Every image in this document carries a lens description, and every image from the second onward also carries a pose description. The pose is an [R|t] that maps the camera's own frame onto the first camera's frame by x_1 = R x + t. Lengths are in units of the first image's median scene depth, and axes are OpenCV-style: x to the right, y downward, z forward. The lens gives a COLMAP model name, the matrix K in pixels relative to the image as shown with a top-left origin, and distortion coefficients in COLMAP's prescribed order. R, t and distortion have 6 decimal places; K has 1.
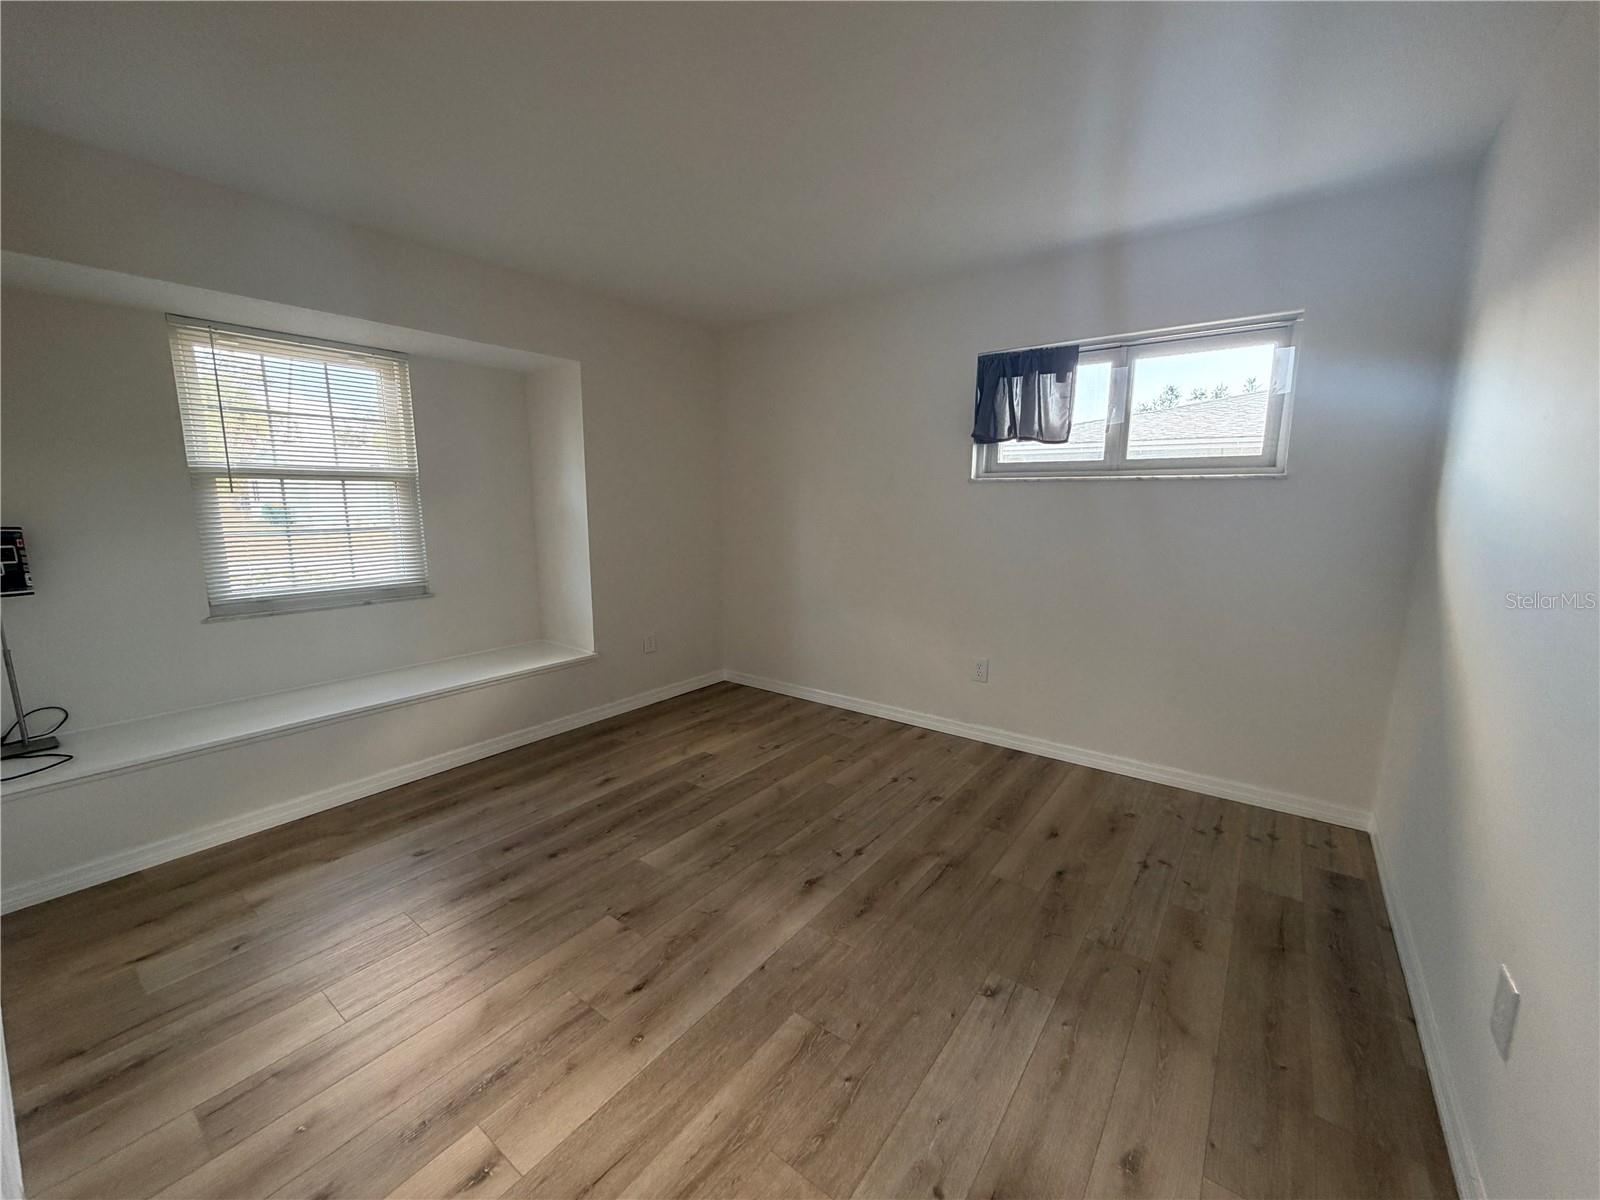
lens RADIAL K [[637.8, 0, 793.1], [0, 637.8, 596.3], [0, 0, 1]] dist [-0.001462, 0.000456]
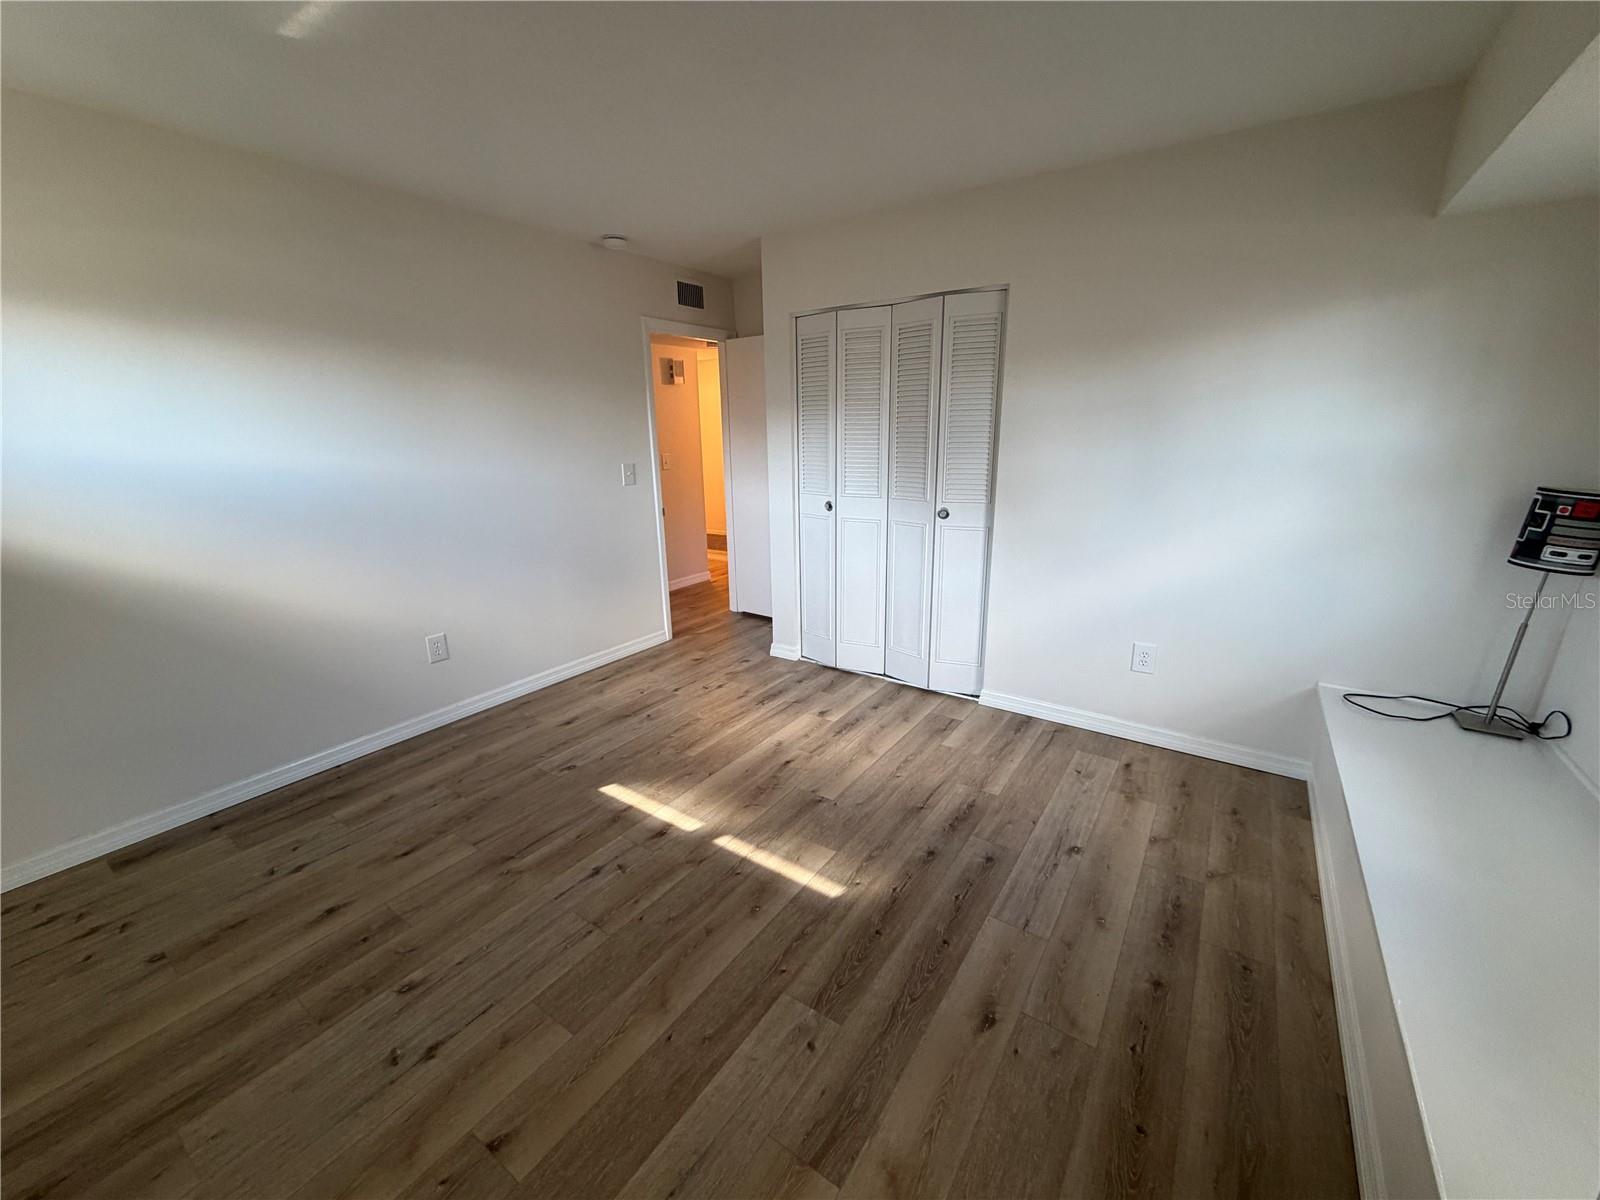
lens RADIAL K [[637.8, 0, 799.7], [0, 637.8, 604.9], [0, 0, 1]] dist [-0.001462, 0.000456]
pose [[-0.998517, 0.027912, -0.046743, -0.151436], [0.005989, 0.909679, 0.415268, -0.310833], [0.054112, 0.414372, -0.908497, 1.684960]]
